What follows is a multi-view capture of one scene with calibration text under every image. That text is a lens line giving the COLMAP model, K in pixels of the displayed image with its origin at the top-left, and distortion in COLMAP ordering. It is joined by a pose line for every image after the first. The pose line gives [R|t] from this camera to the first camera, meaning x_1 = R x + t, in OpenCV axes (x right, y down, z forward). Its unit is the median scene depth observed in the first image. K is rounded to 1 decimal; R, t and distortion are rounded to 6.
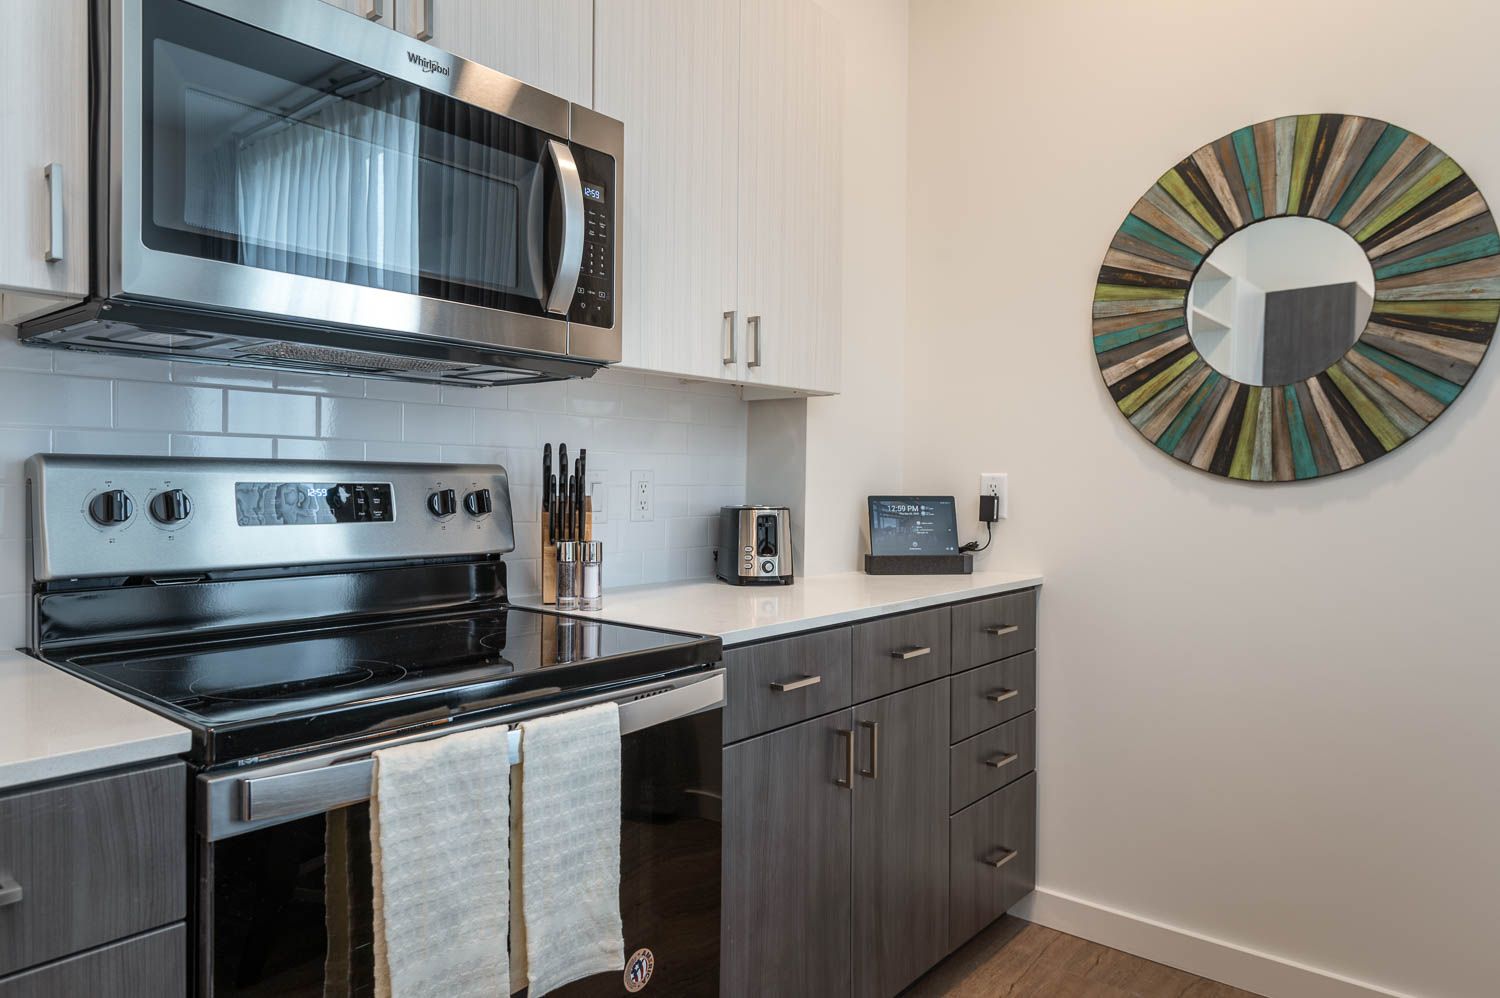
lens RADIAL K [[939.3, 0, 793.3], [0, 939.3, 519.3], [0, 0, 1]] dist [0.001838, 0.000242]
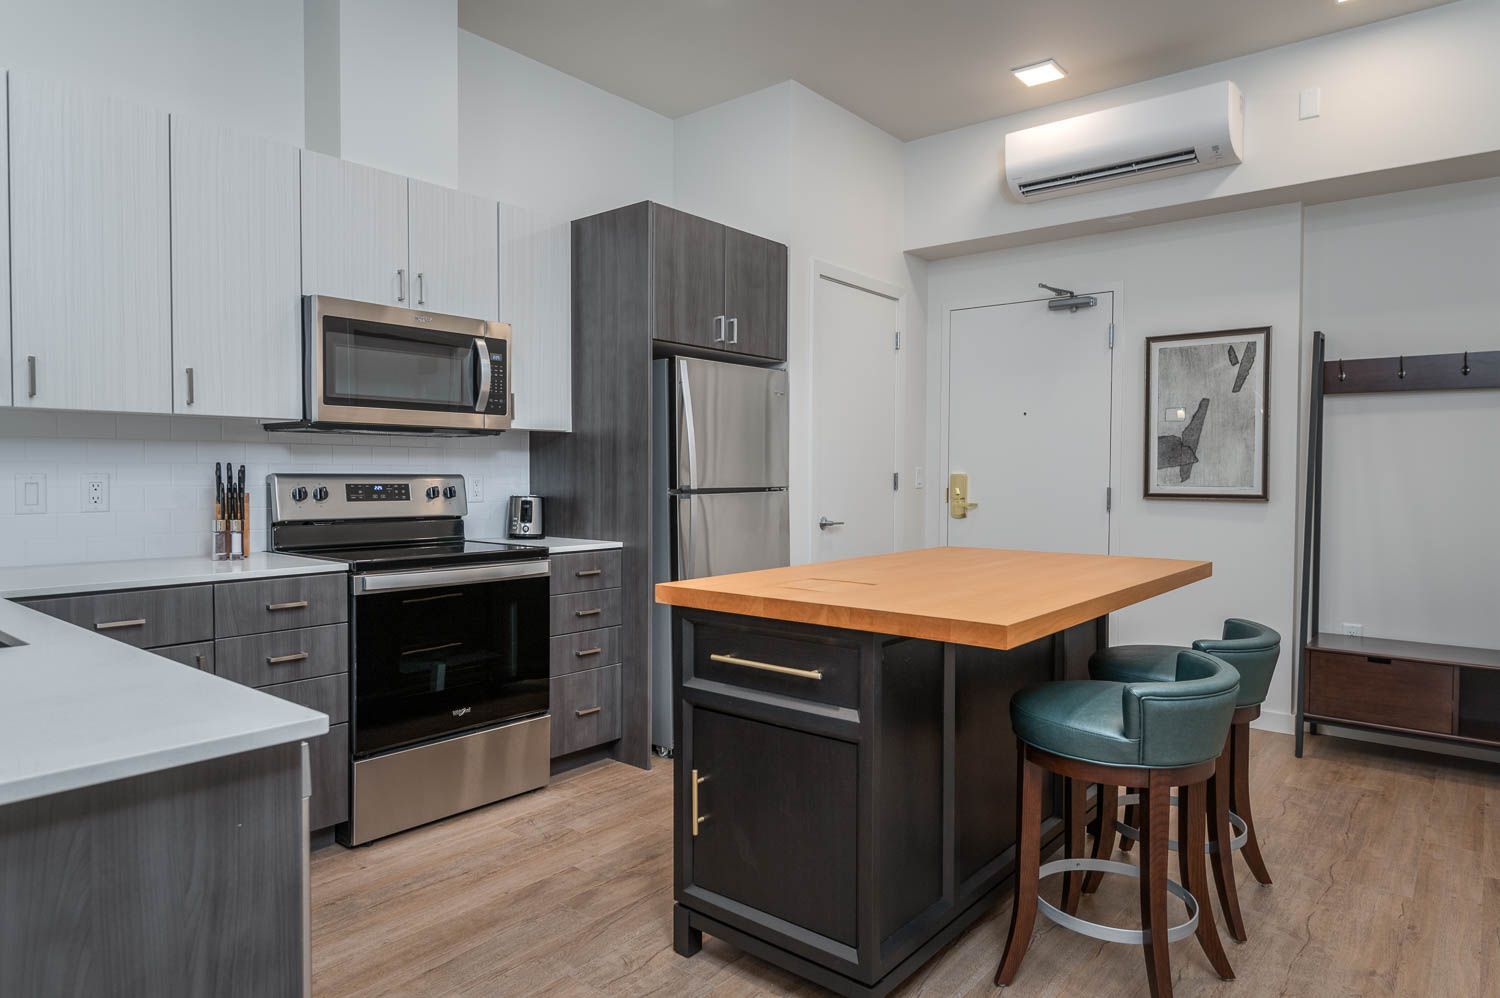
lens RADIAL K [[886.0, 0, 790.1], [0, 886.0, 530.9], [0, 0, 1]] dist [0.001263, 0.000193]
pose [[0.999974, -0.005102, -0.005160, 0.527510], [0.005208, 0.999775, 0.020579, 0.037911], [0.005054, -0.020605, 0.999775, -1.196918]]
